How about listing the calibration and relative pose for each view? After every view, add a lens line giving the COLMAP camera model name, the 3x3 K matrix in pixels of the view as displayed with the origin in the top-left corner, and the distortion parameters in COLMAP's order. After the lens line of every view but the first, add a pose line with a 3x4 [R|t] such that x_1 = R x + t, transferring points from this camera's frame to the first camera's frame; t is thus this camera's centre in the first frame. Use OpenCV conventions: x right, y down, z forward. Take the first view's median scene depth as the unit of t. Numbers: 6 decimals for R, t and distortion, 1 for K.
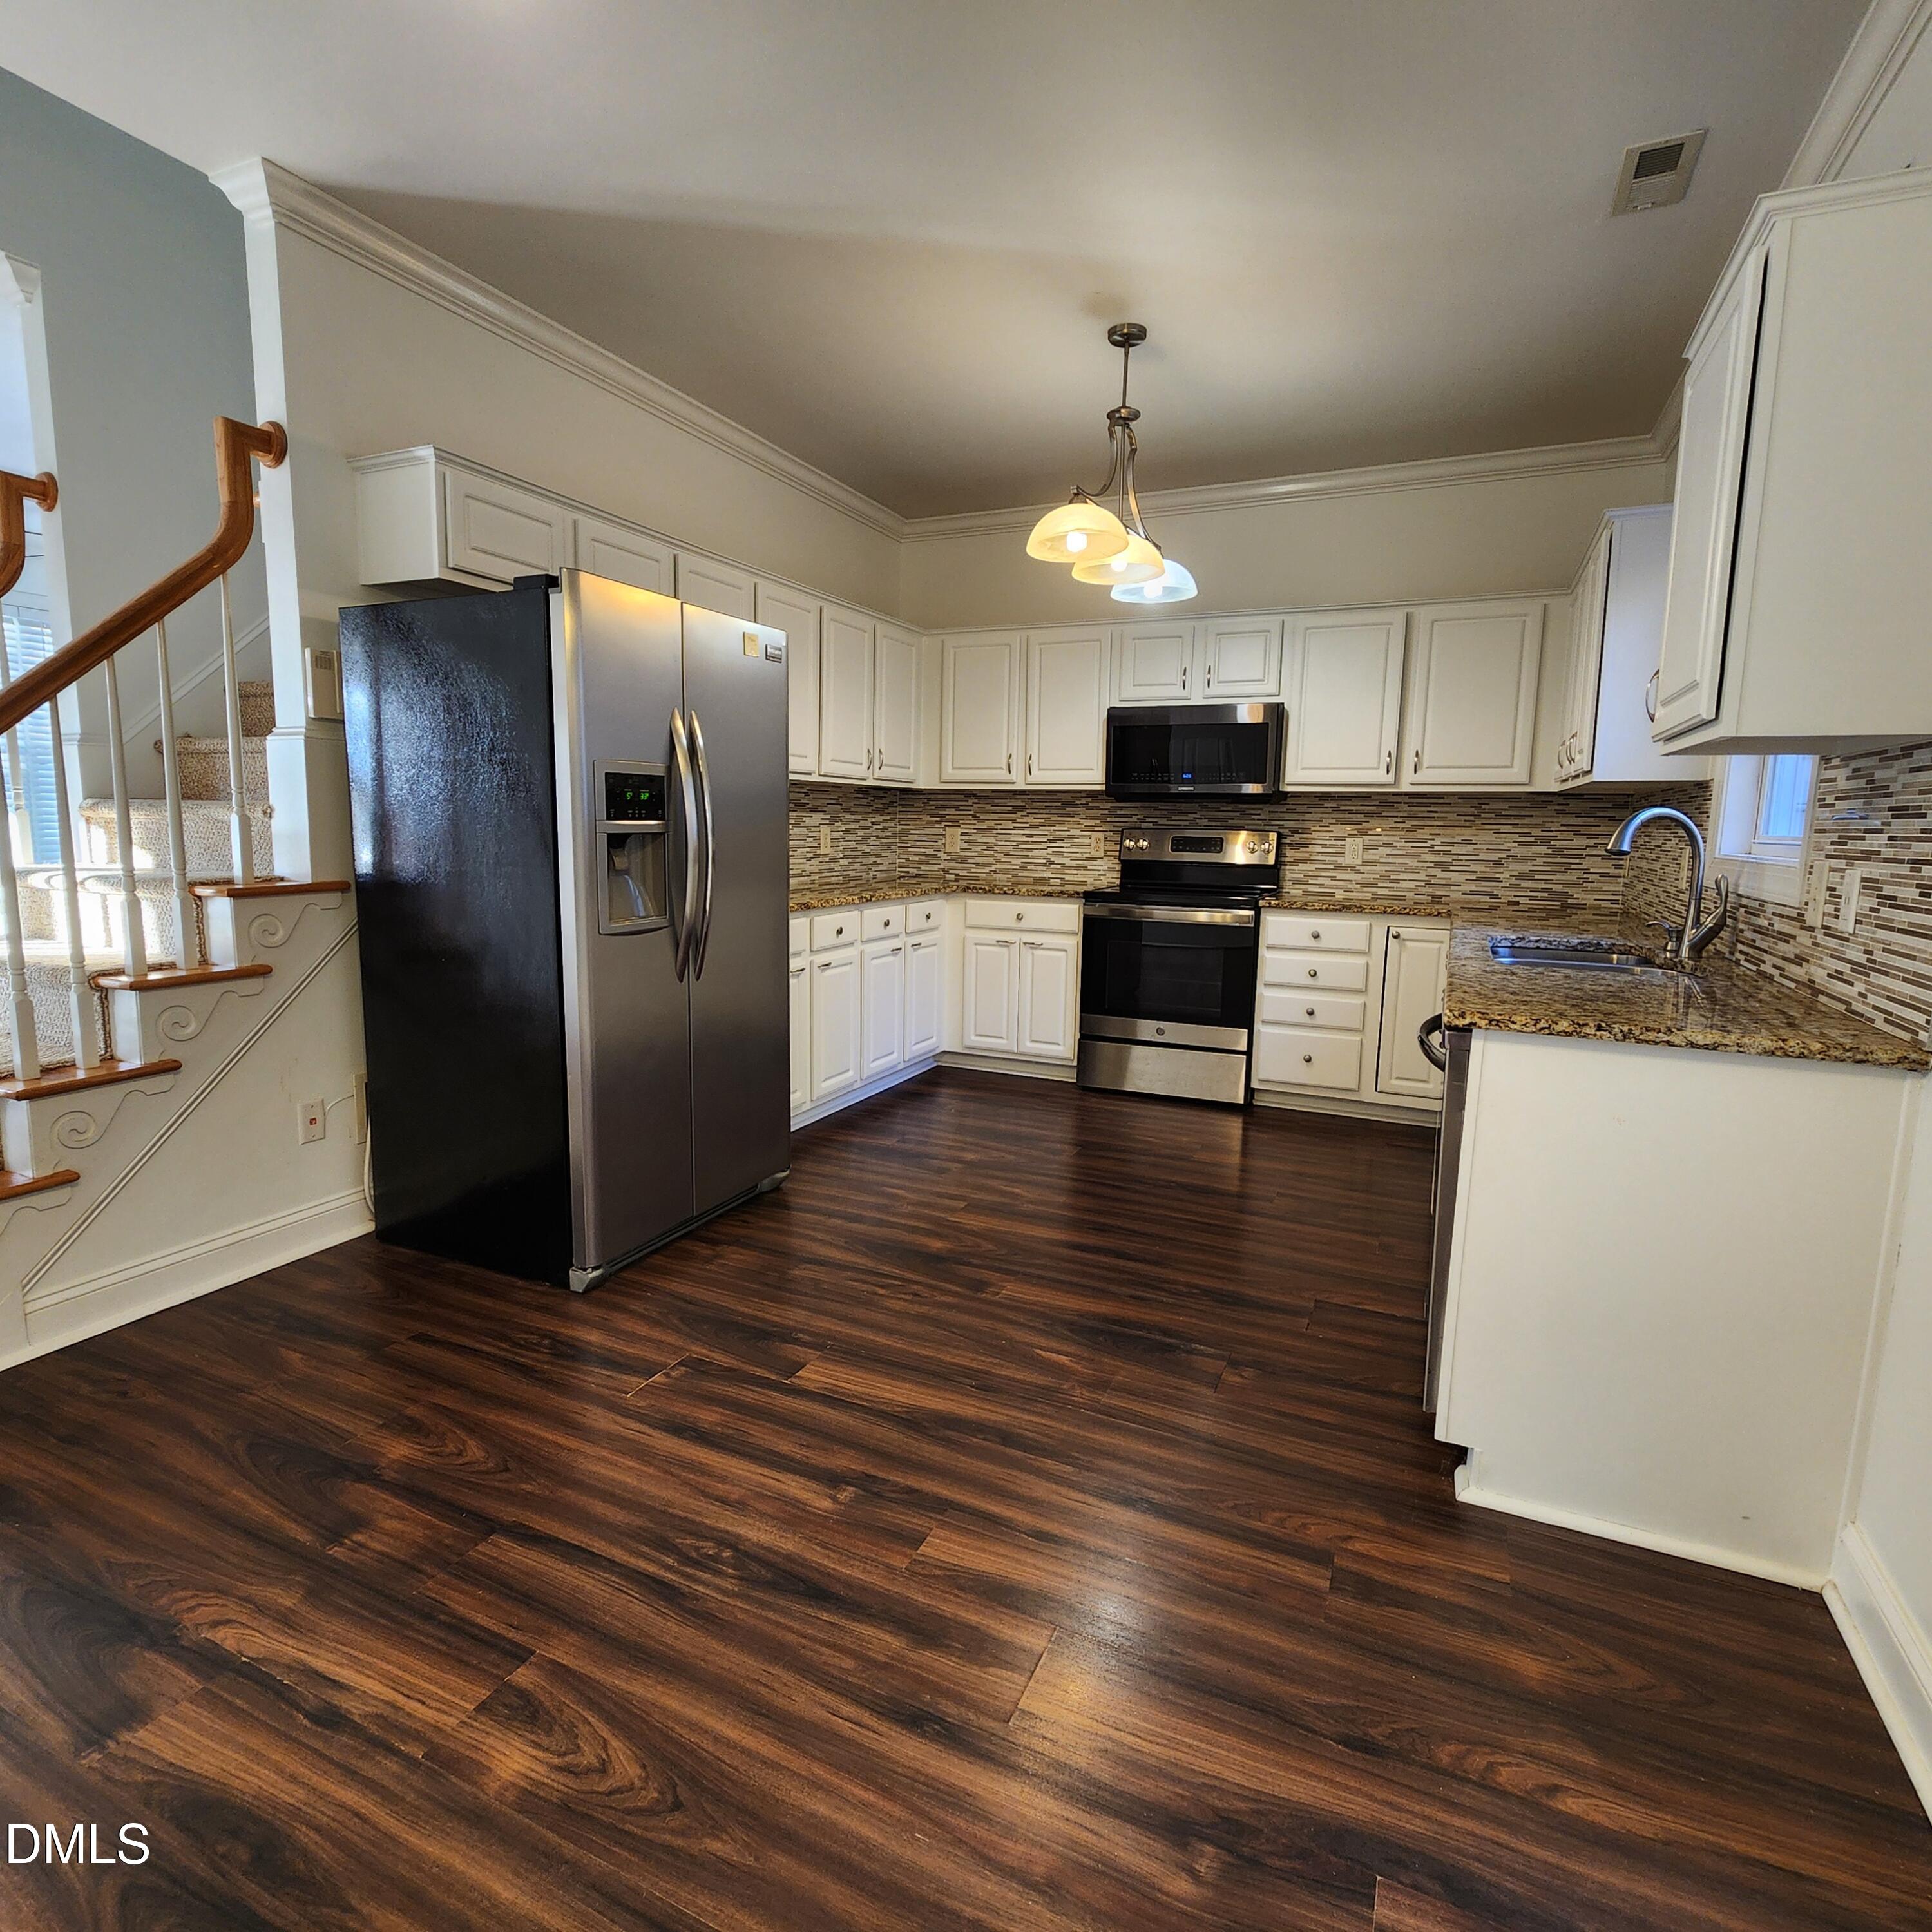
lens RADIAL K [[1058.2, 0, 963.8], [0, 1058.2, 956.3], [0, 0, 1]] dist [0.003004, -0.003298]
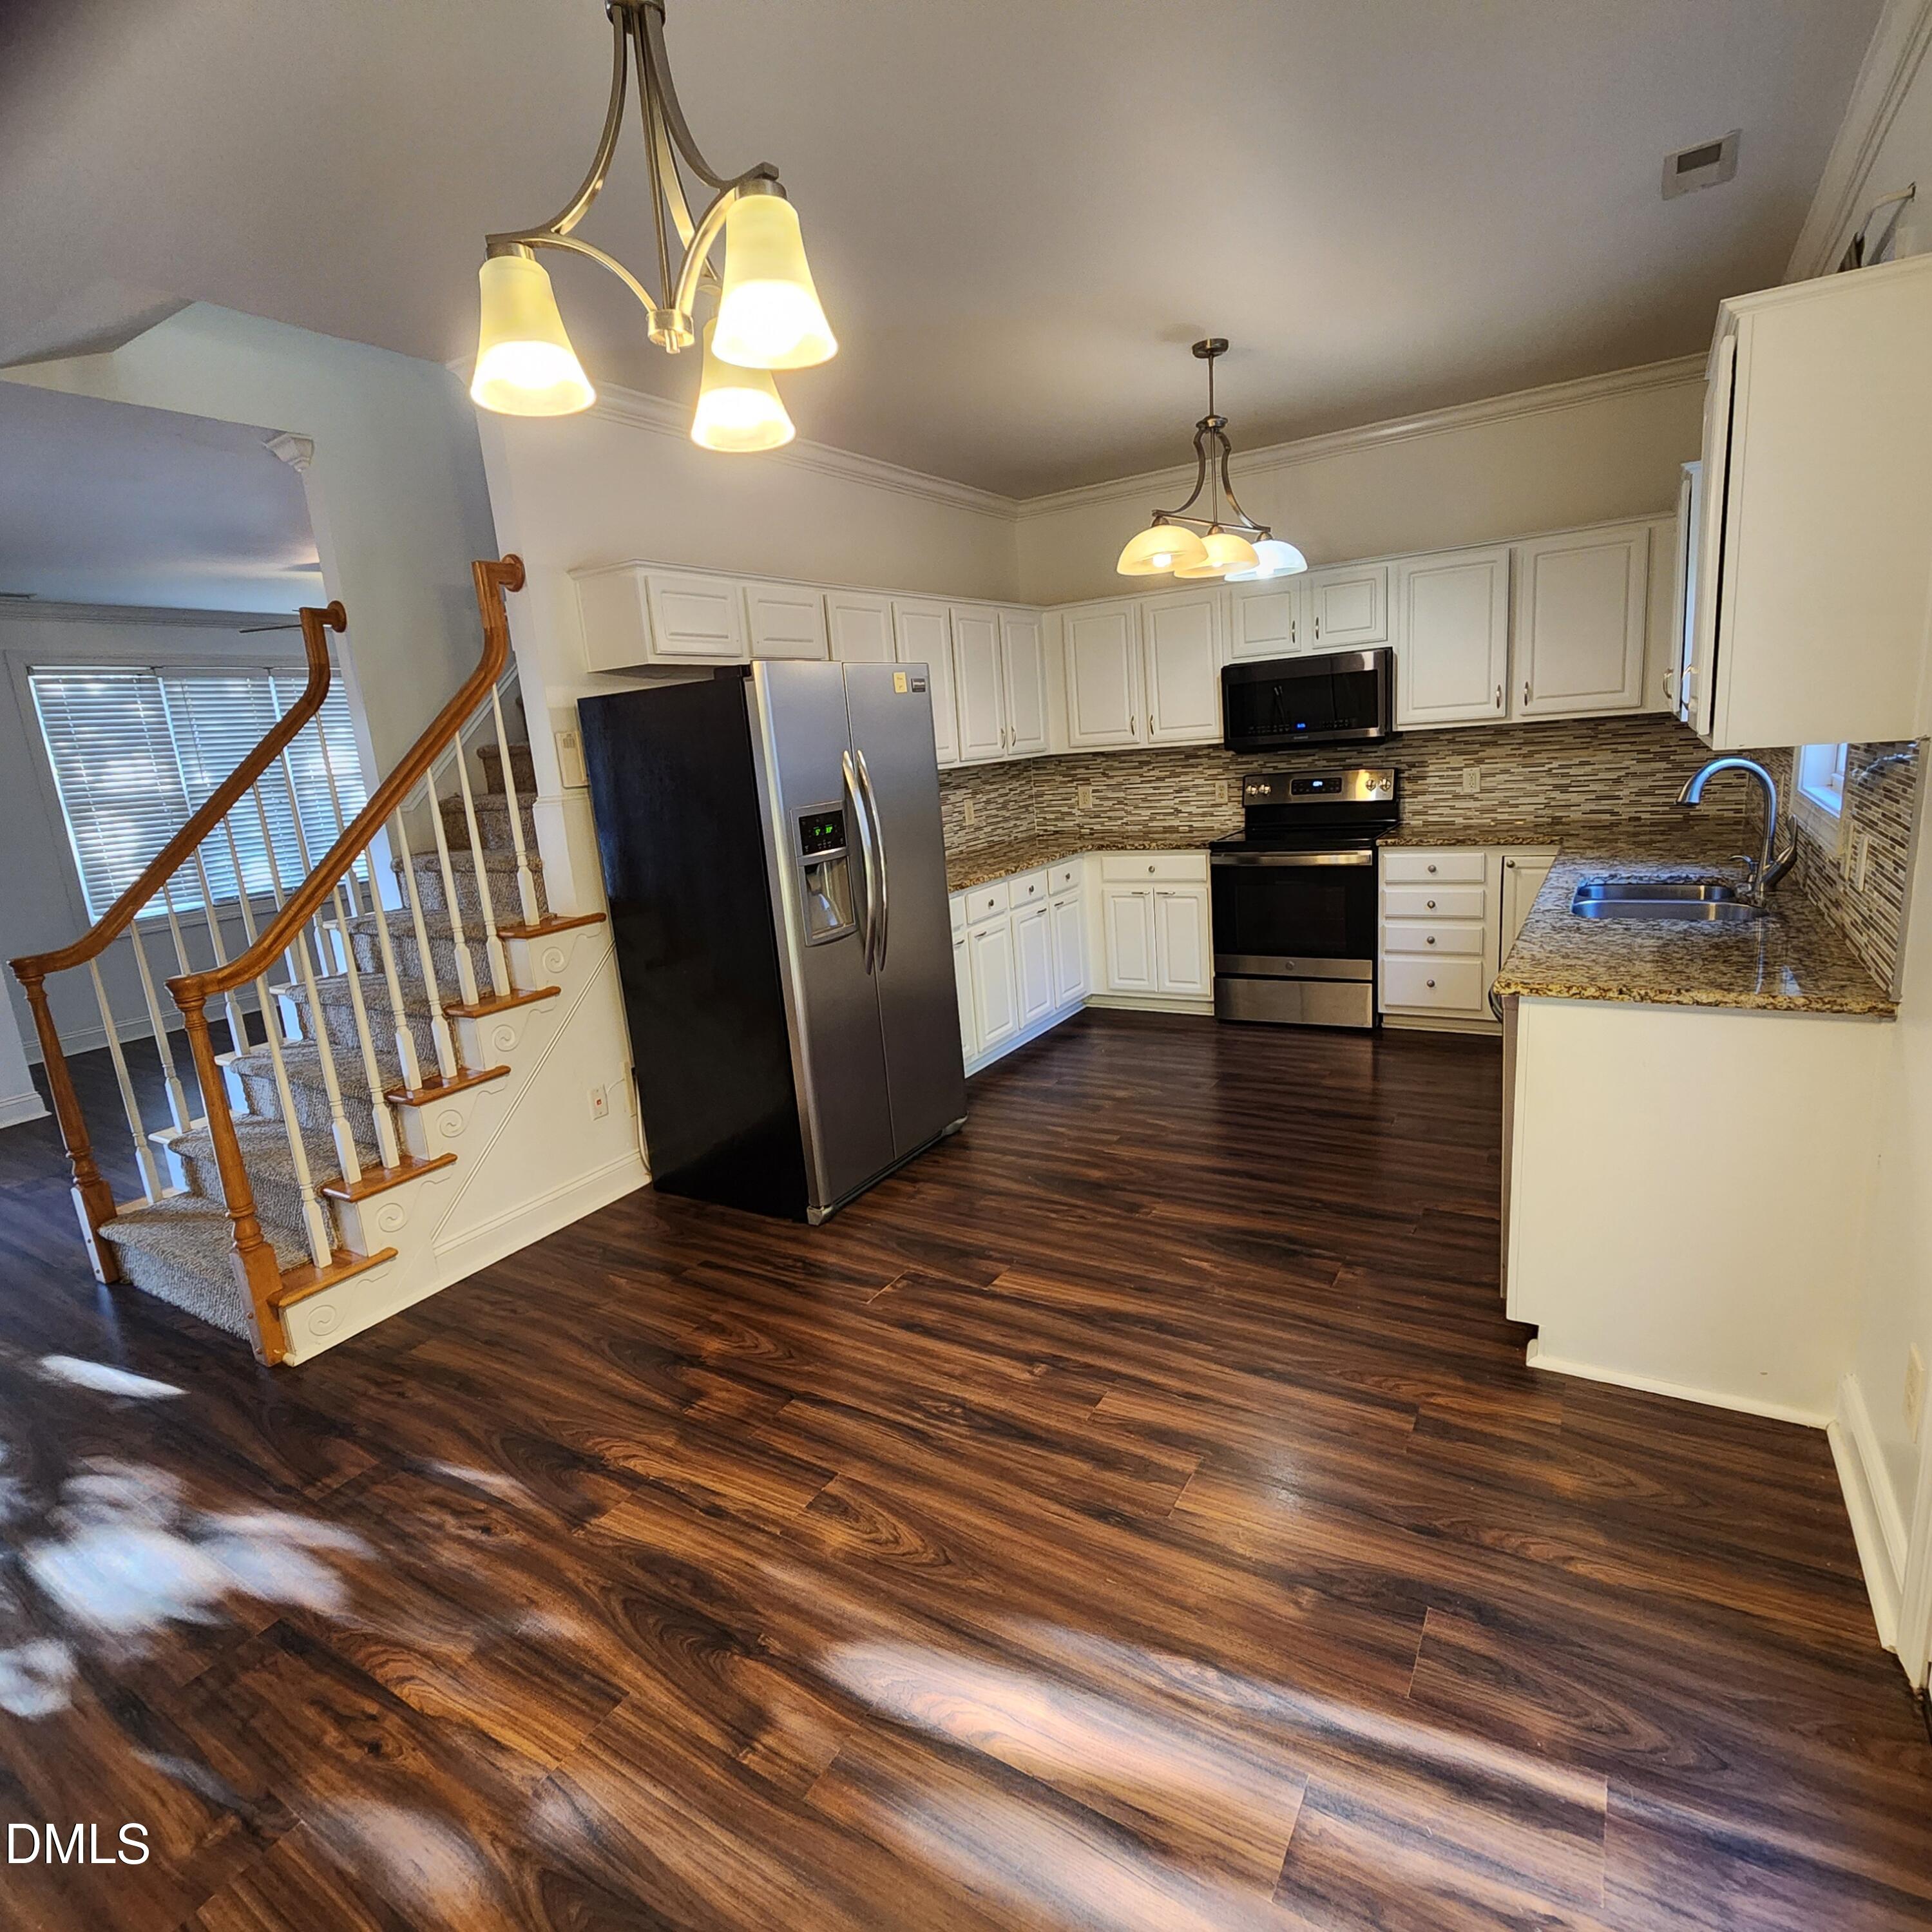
lens RADIAL K [[1058.2, 0, 960.3], [0, 1058.2, 959.7], [0, 0, 1]] dist [0.003004, -0.003298]
pose [[0.987029, -0.072850, -0.143059, 0.016415], [0.084559, 0.993397, 0.077539, -0.104492], [0.136466, -0.088630, 0.986672, -0.254115]]
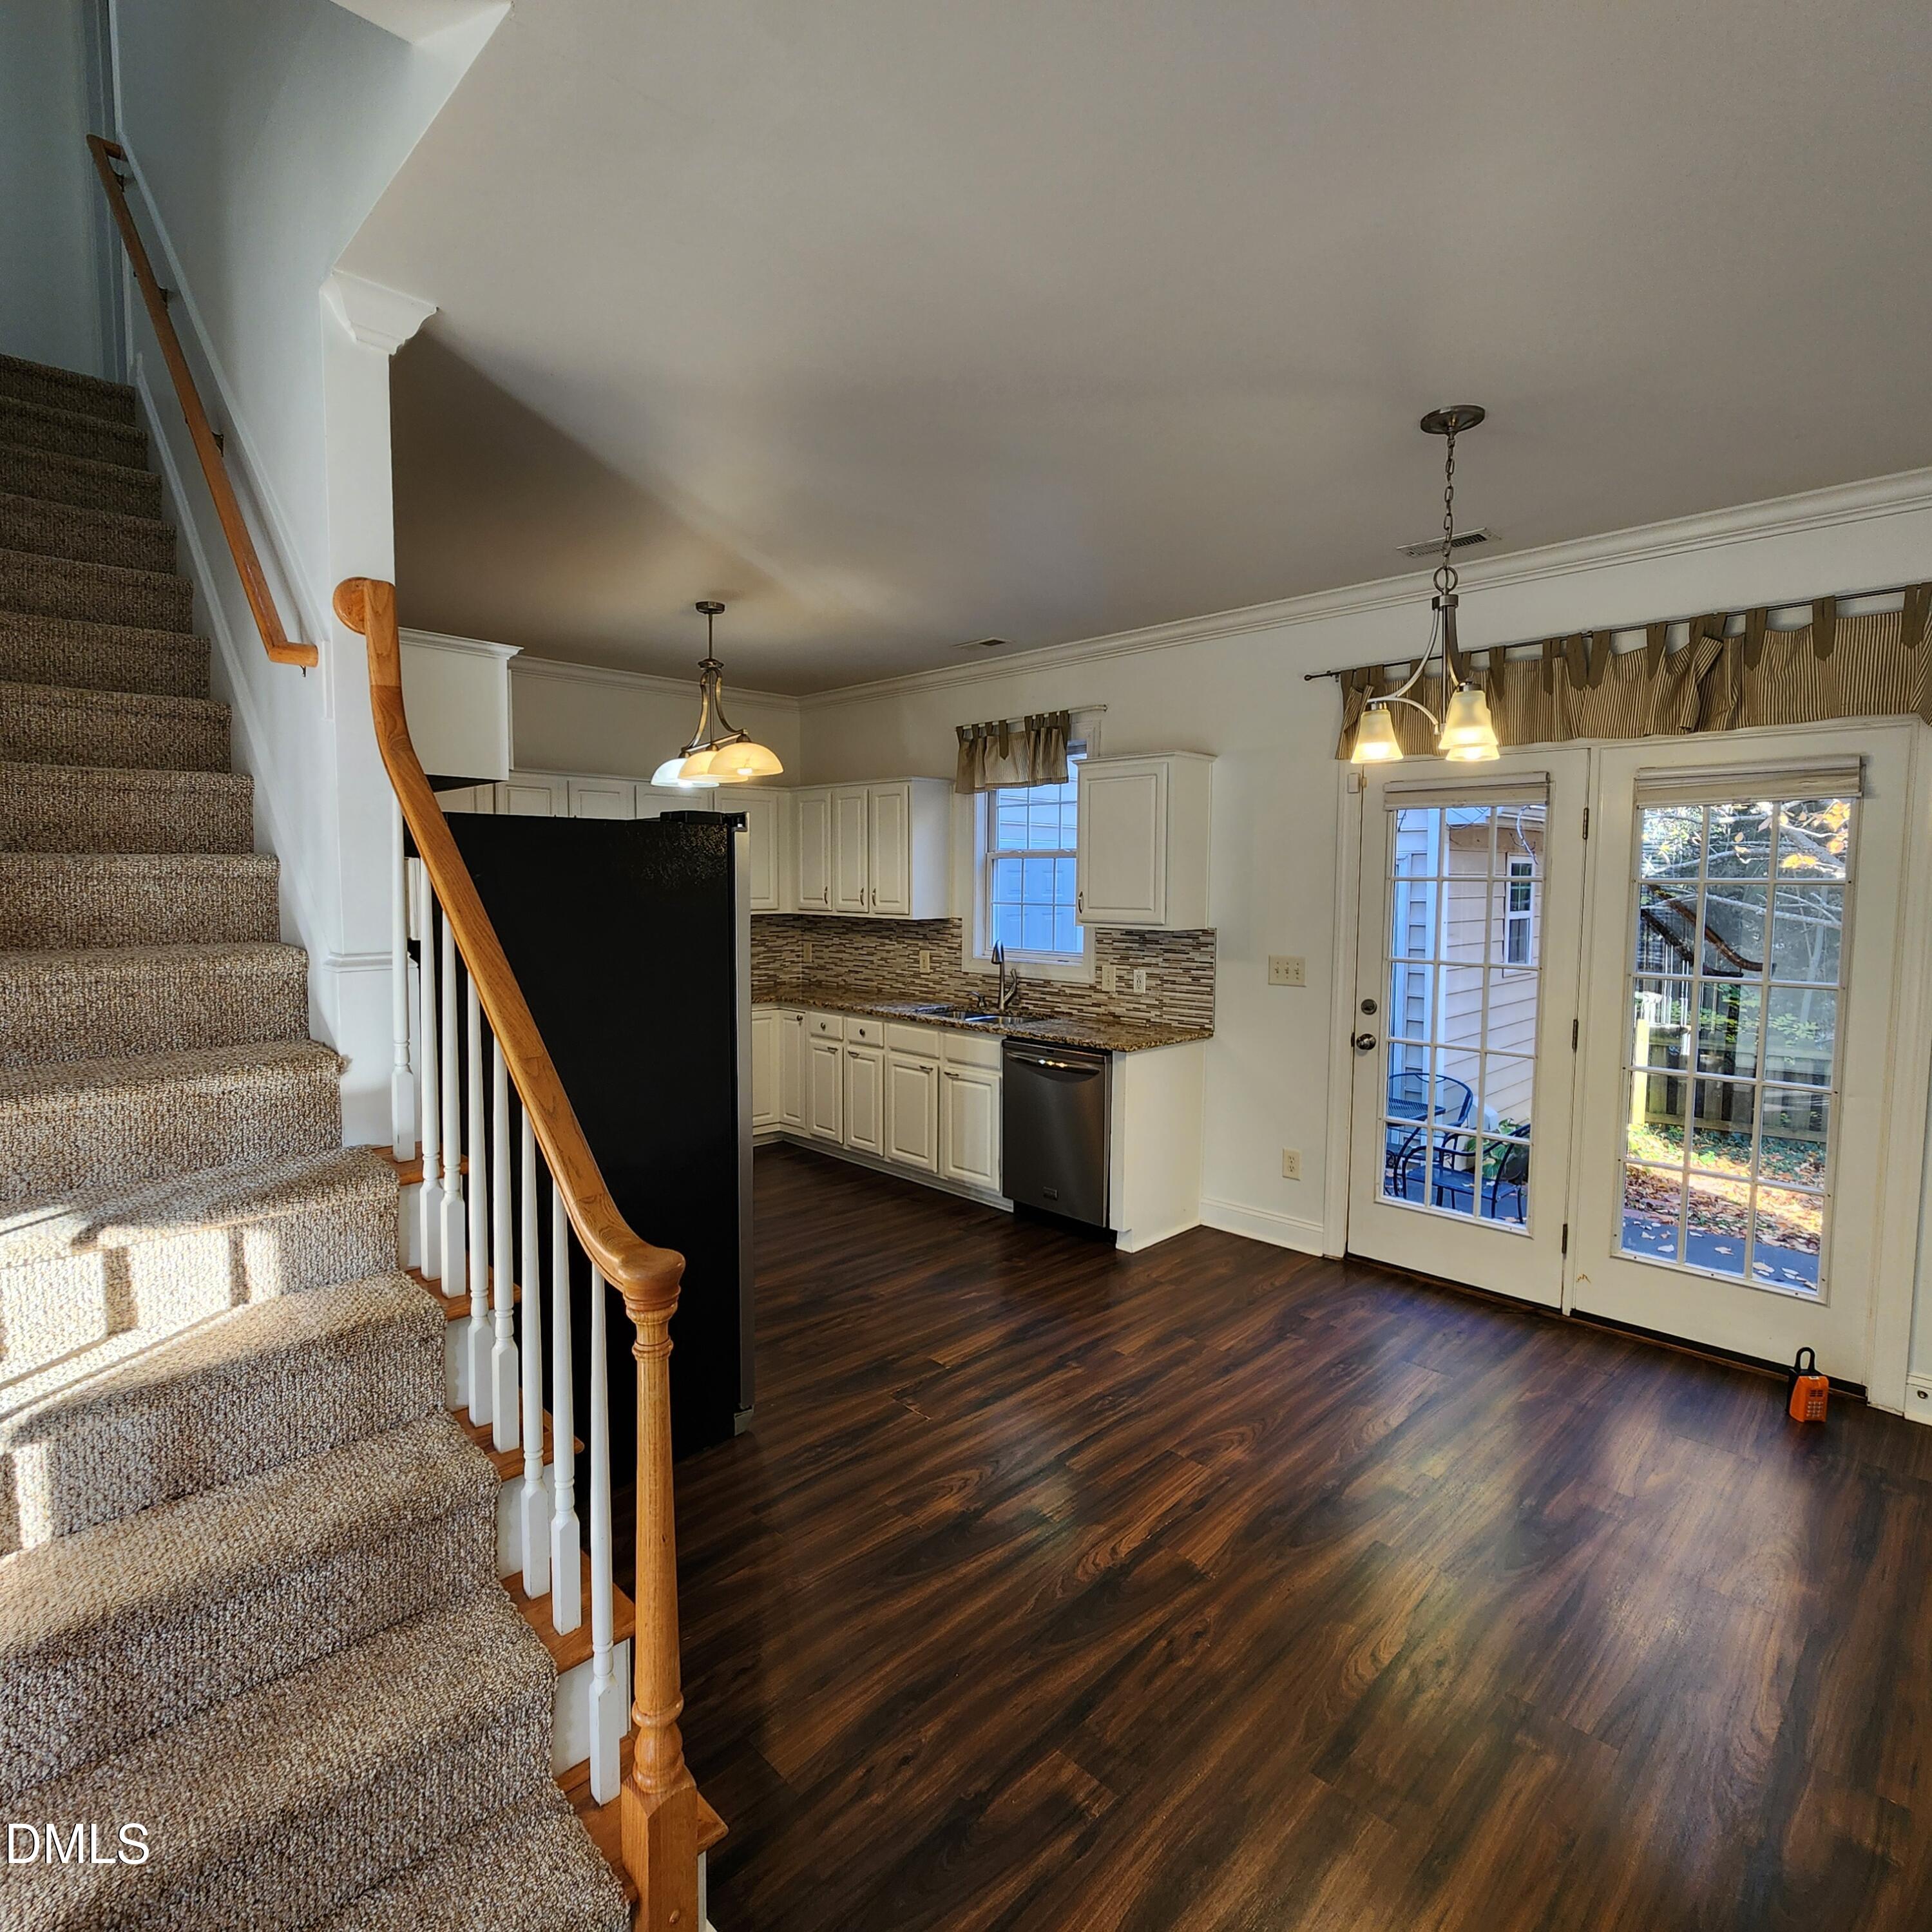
lens RADIAL K [[1058.2, 0, 957.3], [0, 1058.2, 959.5], [0, 0, 1]] dist [0.003004, -0.003298]
pose [[0.346455, -0.089878, 0.933751, -1.599951], [0.122455, 0.991215, 0.049974, -0.261832], [-0.930040, 0.097029, 0.354417, 0.416430]]
